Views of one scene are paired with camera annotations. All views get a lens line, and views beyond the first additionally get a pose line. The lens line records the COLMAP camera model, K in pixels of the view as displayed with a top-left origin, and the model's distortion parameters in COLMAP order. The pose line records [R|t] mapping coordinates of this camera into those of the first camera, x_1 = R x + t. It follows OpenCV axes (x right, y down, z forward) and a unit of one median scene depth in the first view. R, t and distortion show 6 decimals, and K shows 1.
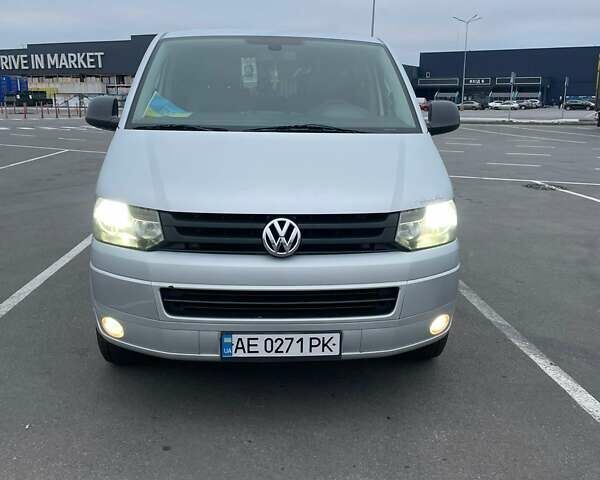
lens RADIAL K [[609.5, 0, 294.4], [0, 609.5, 234.6], [0, 0, 1]] dist [0.045798, 0.000000]
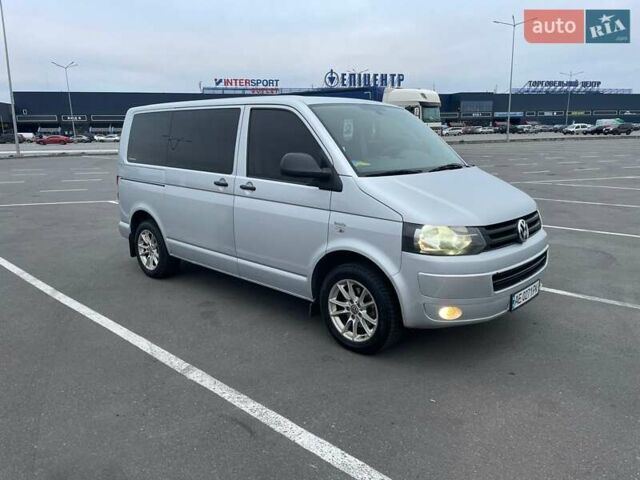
lens RADIAL K [[494.9, 0, 320.7], [0, 494.9, 235.3], [0, 0, 1]] dist [0.018376, -0.006377]
pose [[0.724531, -0.158720, 0.670718, -1.215664], [0.166557, 0.984602, 0.053078, -0.135165], [-0.668815, 0.073256, 0.739810, 0.316791]]
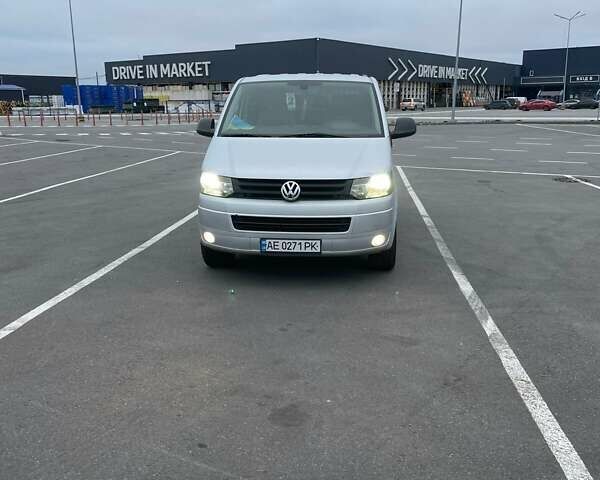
lens RADIAL K [[609.5, 0, 300.7], [0, 609.5, 240.5], [0, 0, 1]] dist [0.045798, 0.000000]
pose [[0.988491, 0.016930, -0.150332, 0.281620], [-0.015960, 0.999843, 0.007653, 0.135416], [0.150438, -0.005166, 0.988606, -0.867104]]
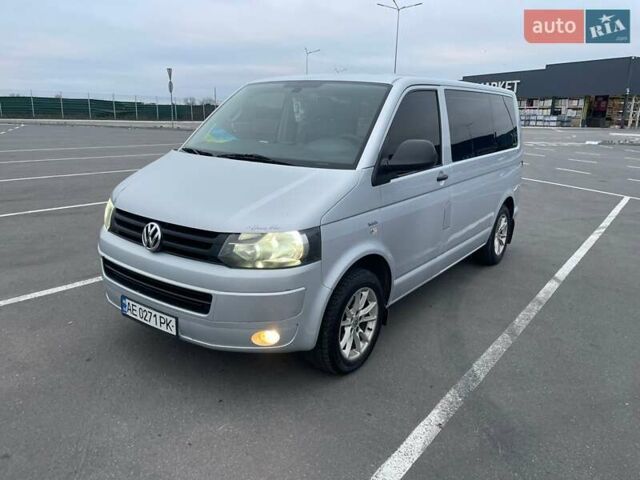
lens RADIAL K [[494.9, 0, 324.4], [0, 494.9, 225.3], [0, 0, 1]] dist [0.018376, -0.006377]
pose [[0.773408, 0.154690, -0.614744, 0.847290], [-0.157082, 0.986291, 0.050558, -0.121595], [0.614137, 0.057463, 0.787104, 0.333437]]
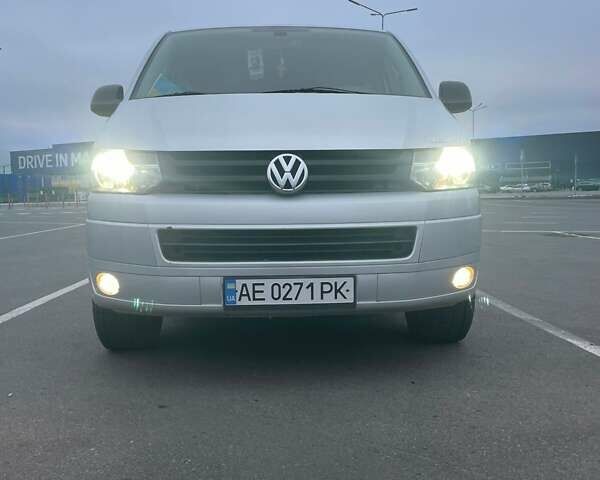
lens RADIAL K [[609.5, 0, 296.2], [0, 609.5, 229.1], [0, 0, 1]] dist [0.045798, 0.000000]
pose [[0.999439, -0.025201, -0.022074, 0.009670], [0.021422, 0.987327, -0.157248, 0.212649], [0.025757, 0.156687, 0.987312, 0.080056]]
